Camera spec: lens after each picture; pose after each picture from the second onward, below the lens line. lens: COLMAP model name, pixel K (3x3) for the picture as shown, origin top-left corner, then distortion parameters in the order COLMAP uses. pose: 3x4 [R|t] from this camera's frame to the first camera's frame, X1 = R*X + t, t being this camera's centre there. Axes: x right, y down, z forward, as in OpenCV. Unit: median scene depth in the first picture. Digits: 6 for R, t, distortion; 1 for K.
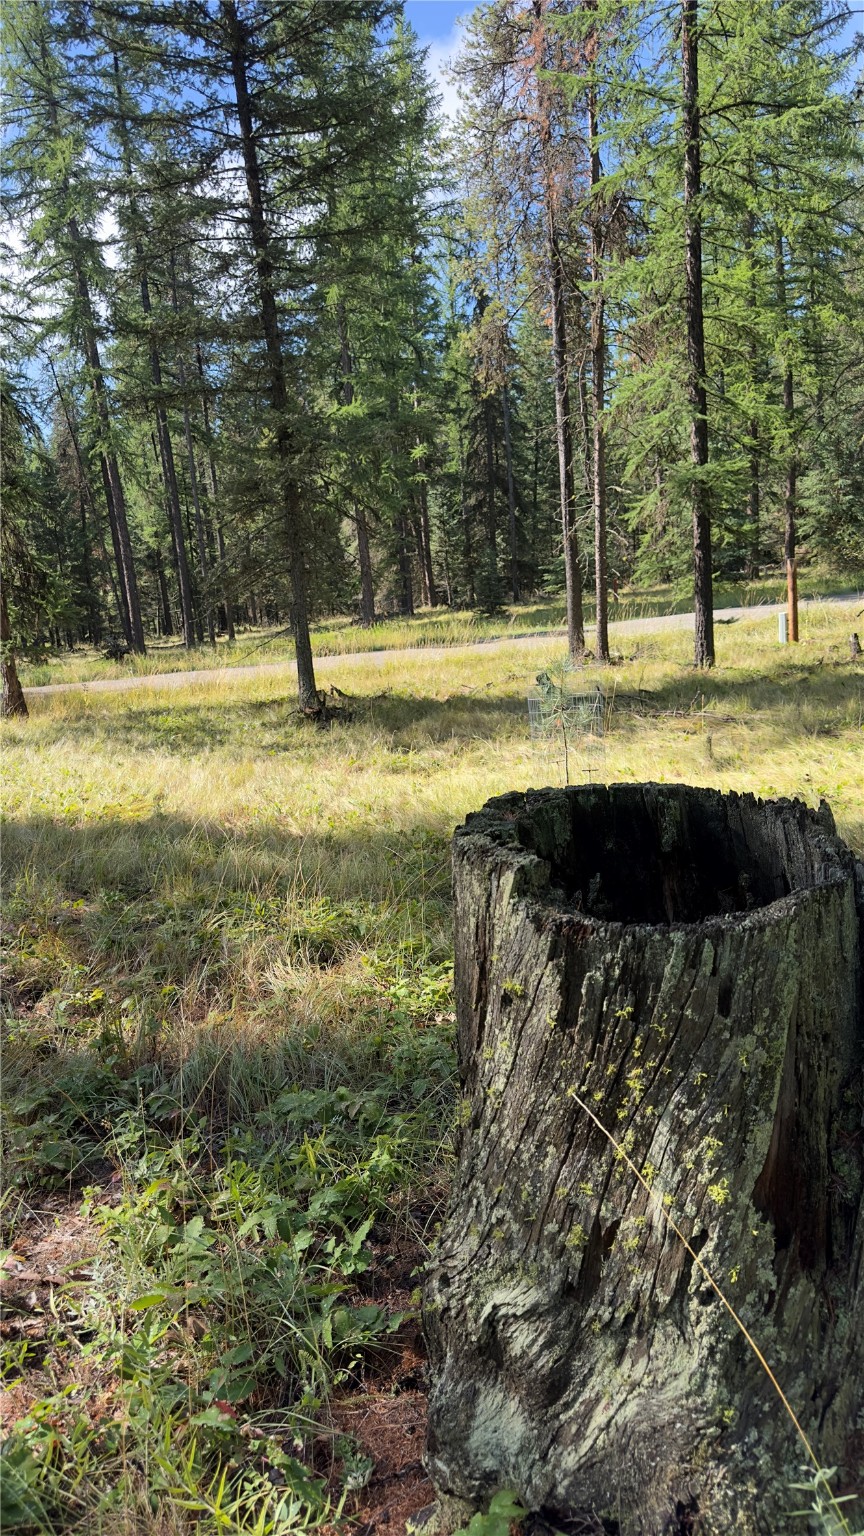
lens RADIAL K [[1080.5, 0, 432.0], [0, 1080.5, 768.0], [0, 0, 1]] dist [0.068696, -0.096024]
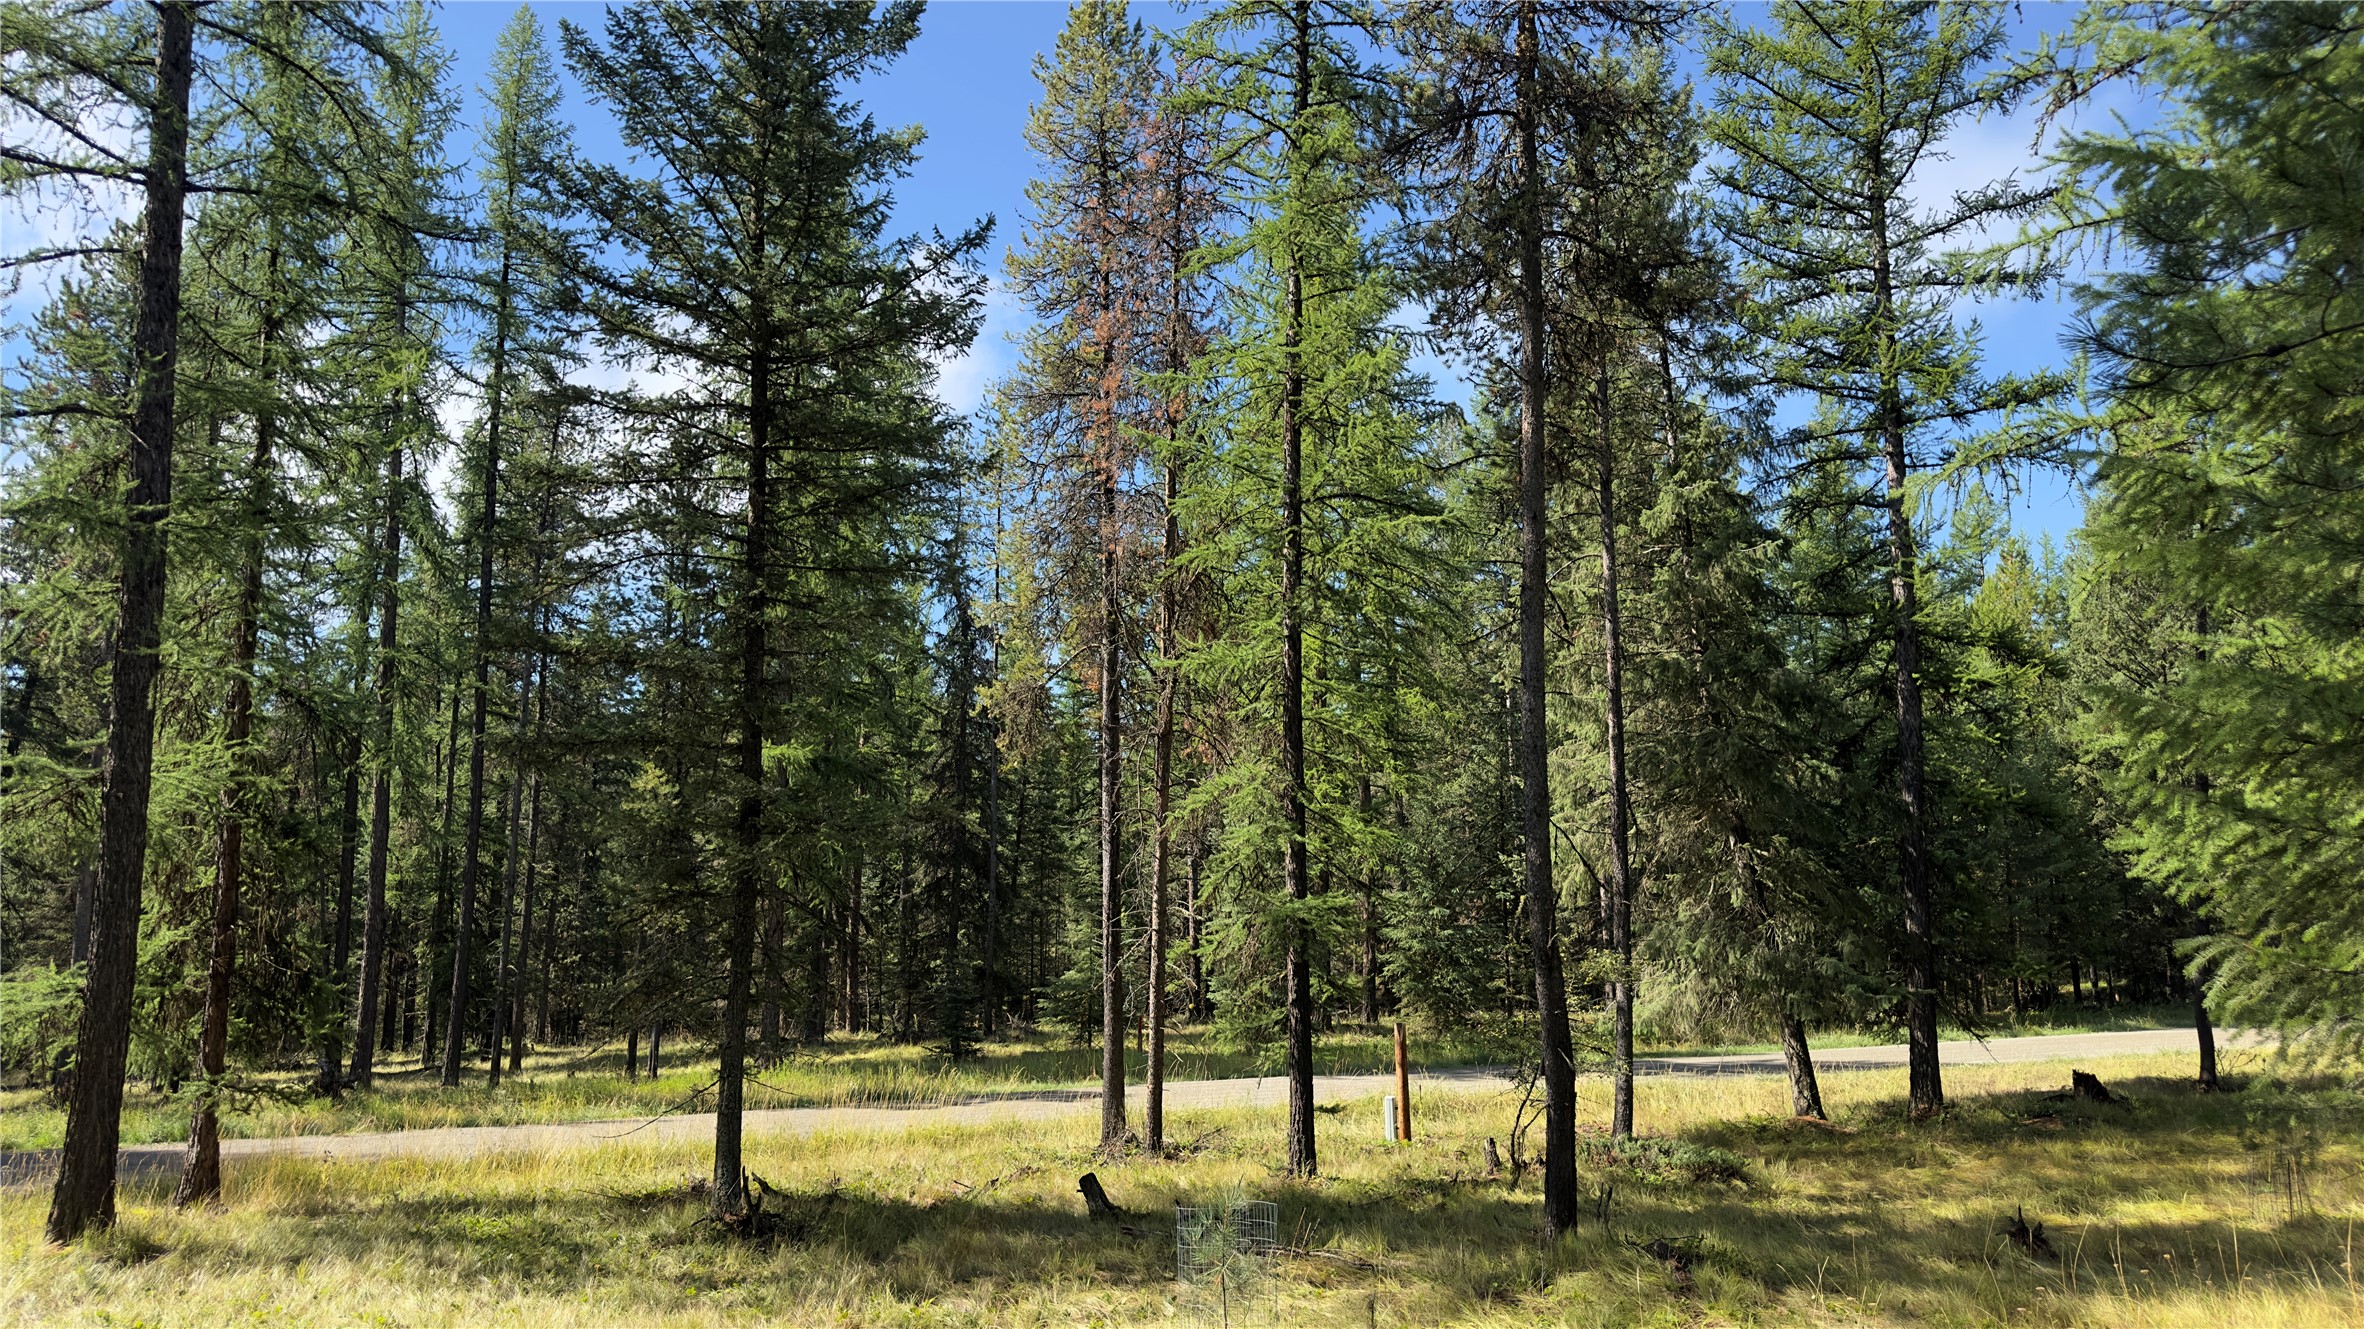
lens RADIAL K [[1619.6, 0, 1182.0], [0, 1619.6, 664.5], [0, 0, 1]] dist [0.197478, -0.314990]
pose [[0.971803, 0.115727, 0.205443, -0.084062], [-0.035270, 0.932816, -0.358624, -0.012936], [-0.233143, 0.341266, 0.910594, -0.086515]]
